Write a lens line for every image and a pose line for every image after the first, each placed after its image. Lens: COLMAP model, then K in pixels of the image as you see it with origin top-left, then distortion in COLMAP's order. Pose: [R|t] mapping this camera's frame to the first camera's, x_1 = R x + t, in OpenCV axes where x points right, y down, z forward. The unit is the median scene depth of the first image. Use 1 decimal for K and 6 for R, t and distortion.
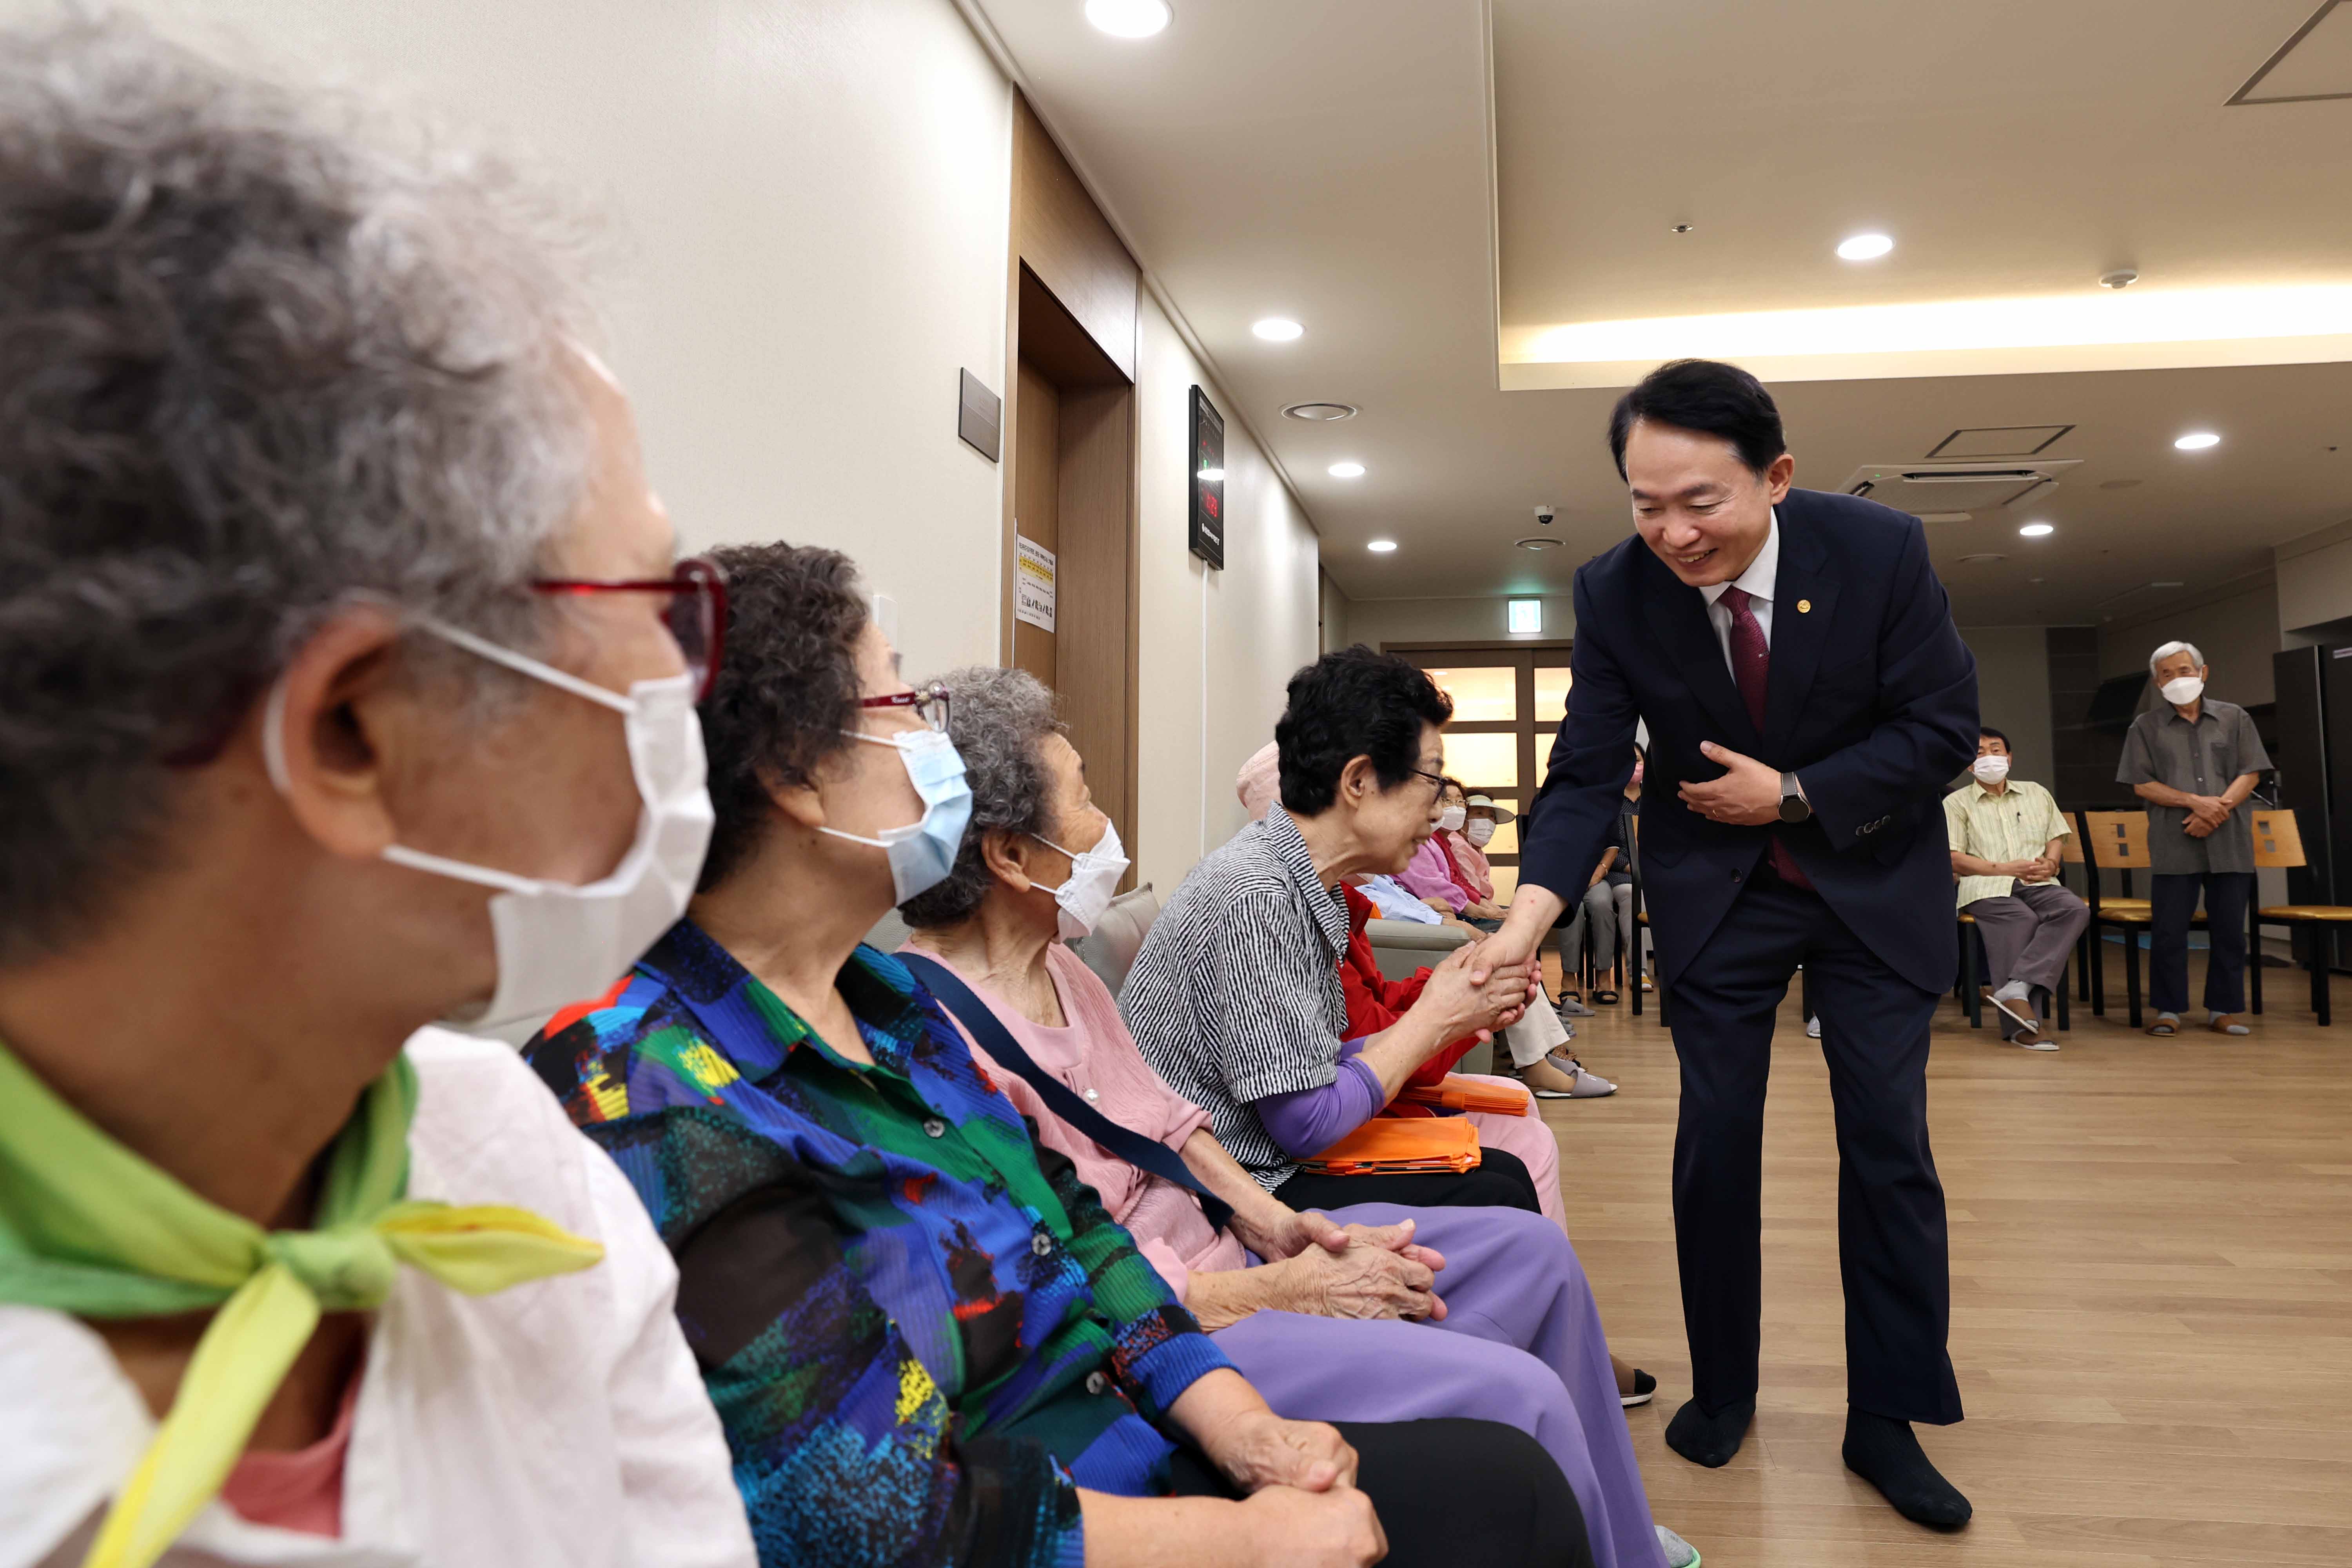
lens RADIAL K [[1372.4, 0, 1176.9], [0, 1372.4, 784.3], [0, 0, 1]] dist [0.003678, 0.001343]
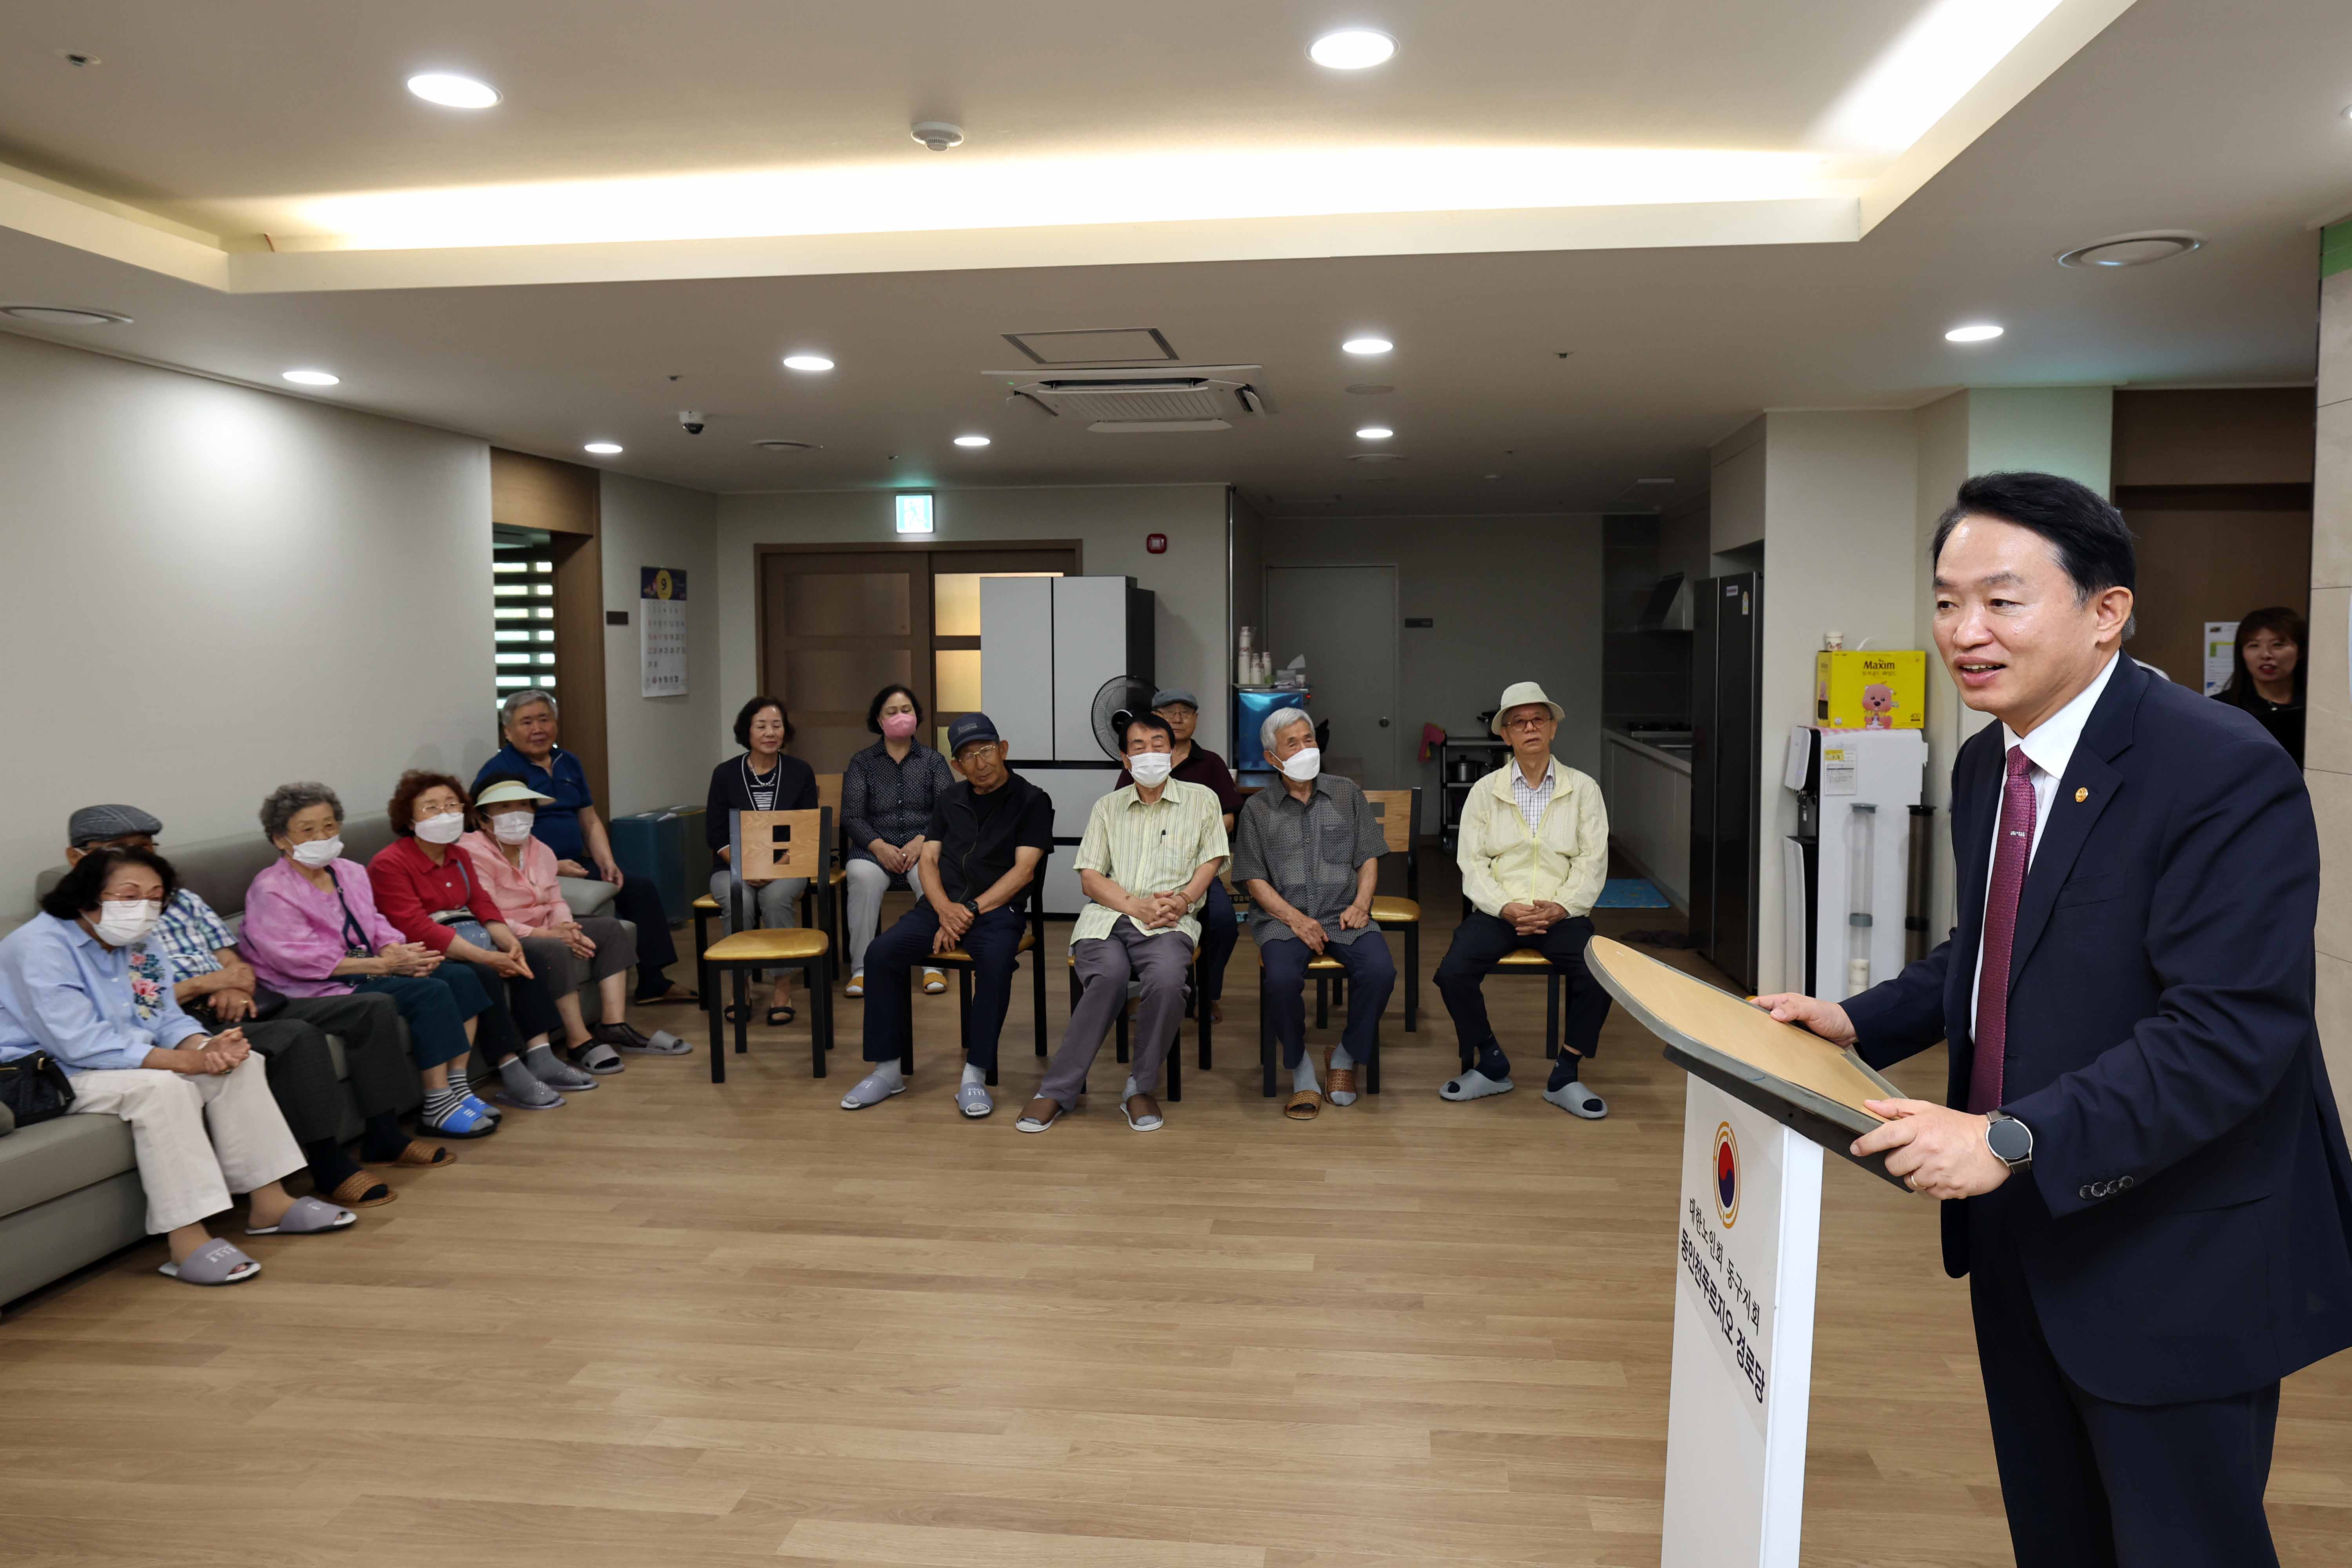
lens RADIAL K [[1312.6, 0, 1177.5], [0, 1312.6, 789.1], [0, 0, 1]] dist [0.000506, 0.000425]
pose [[0.999872, 0.003863, -0.015496, 0.621785], [-0.001359, 0.987361, 0.158480, -0.120446], [0.015912, -0.158439, 0.987241, 0.251018]]
